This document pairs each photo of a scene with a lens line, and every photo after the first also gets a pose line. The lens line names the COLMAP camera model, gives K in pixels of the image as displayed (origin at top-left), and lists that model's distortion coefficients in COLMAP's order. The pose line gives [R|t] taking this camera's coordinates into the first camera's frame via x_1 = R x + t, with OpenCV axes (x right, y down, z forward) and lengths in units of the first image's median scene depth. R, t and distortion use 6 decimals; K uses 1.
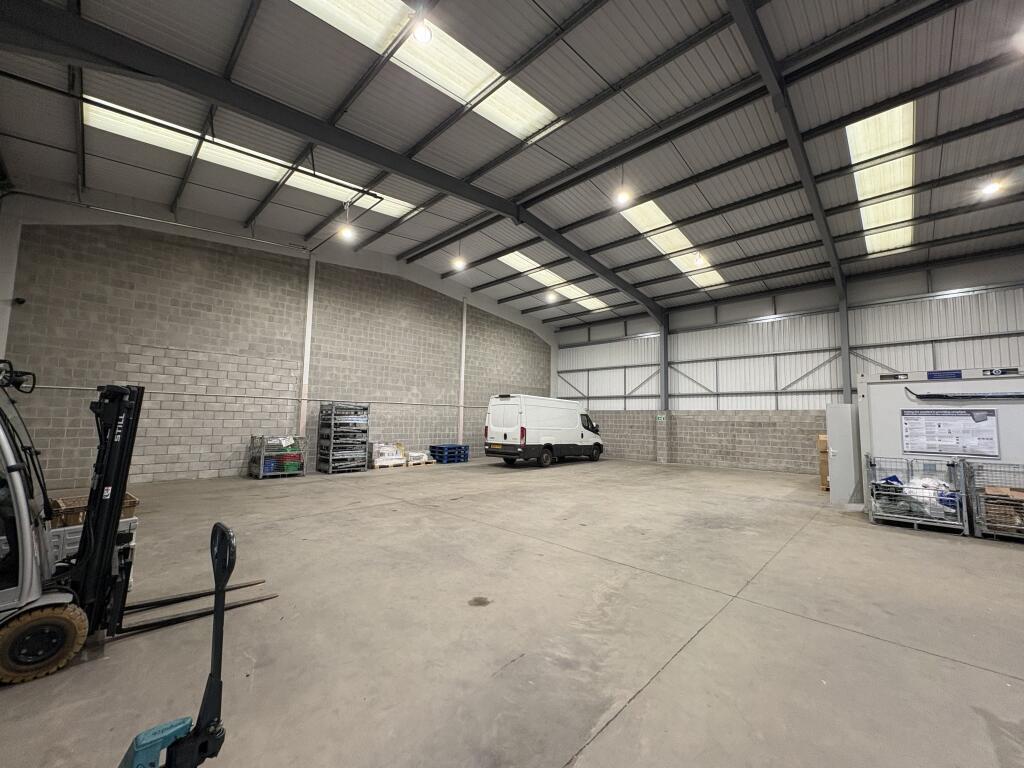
lens RADIAL K [[405.7, 0, 512.1], [0, 405.7, 384.6], [0, 0, 1]] dist [-0.000192, -0.000135]
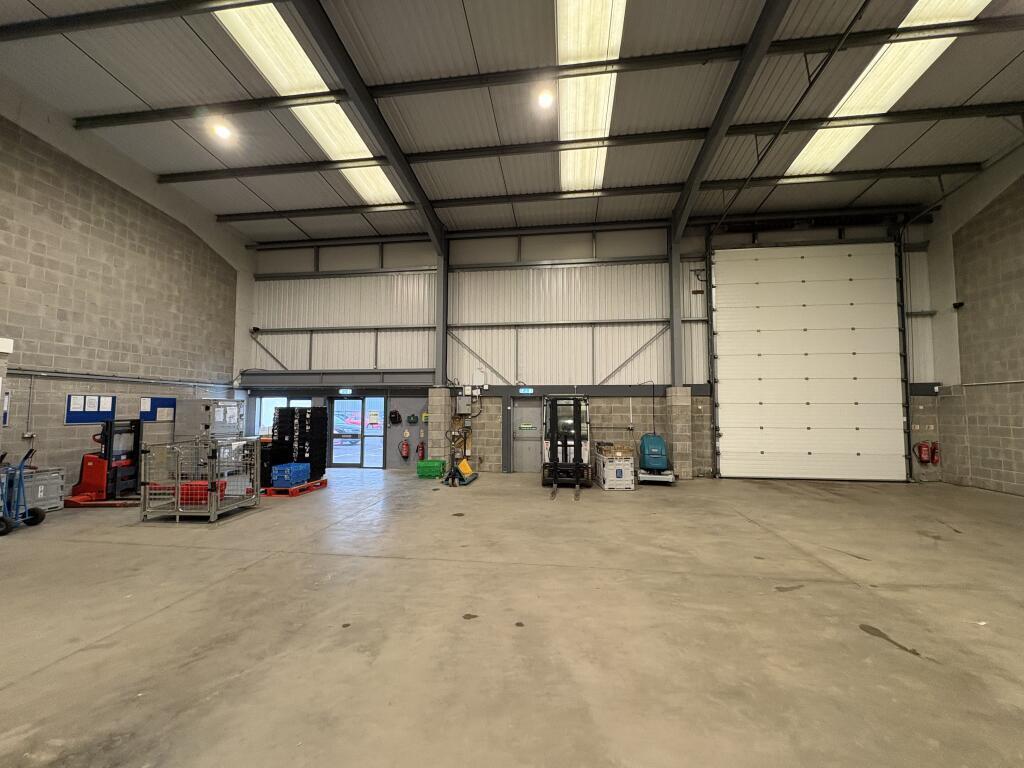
lens RADIAL K [[405.7, 0, 512.1], [0, 405.7, 384.6], [0, 0, 1]] dist [-0.000192, -0.000135]
pose [[-0.805646, -0.054729, -0.589864, 0.200294], [0.033825, 0.989849, -0.138040, 0.062605], [0.591431, -0.131164, -0.795617, 0.665566]]
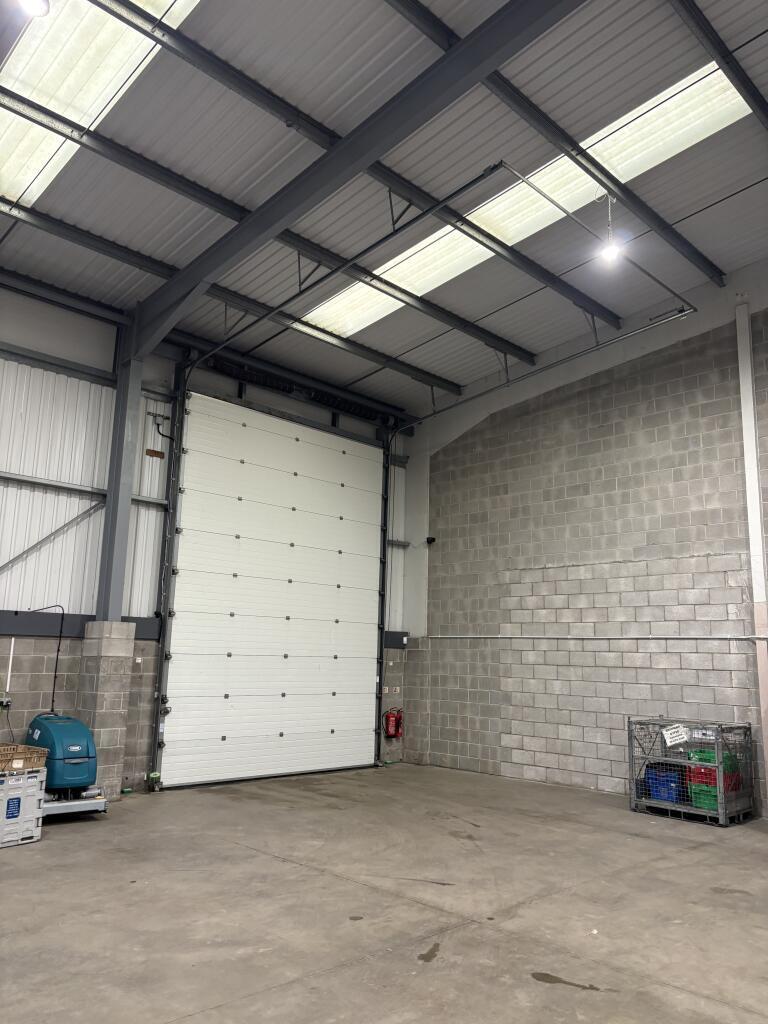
lens RADIAL K [[769.1, 0, 383.1], [0, 769.1, 514.2], [0, 0, 1]] dist [0.057782, -0.061553]
pose [[-0.021270, -0.203158, -0.978915, 0.264640], [0.060407, 0.977086, -0.204091, 0.044196], [0.997947, -0.063474, -0.008511, 0.539875]]
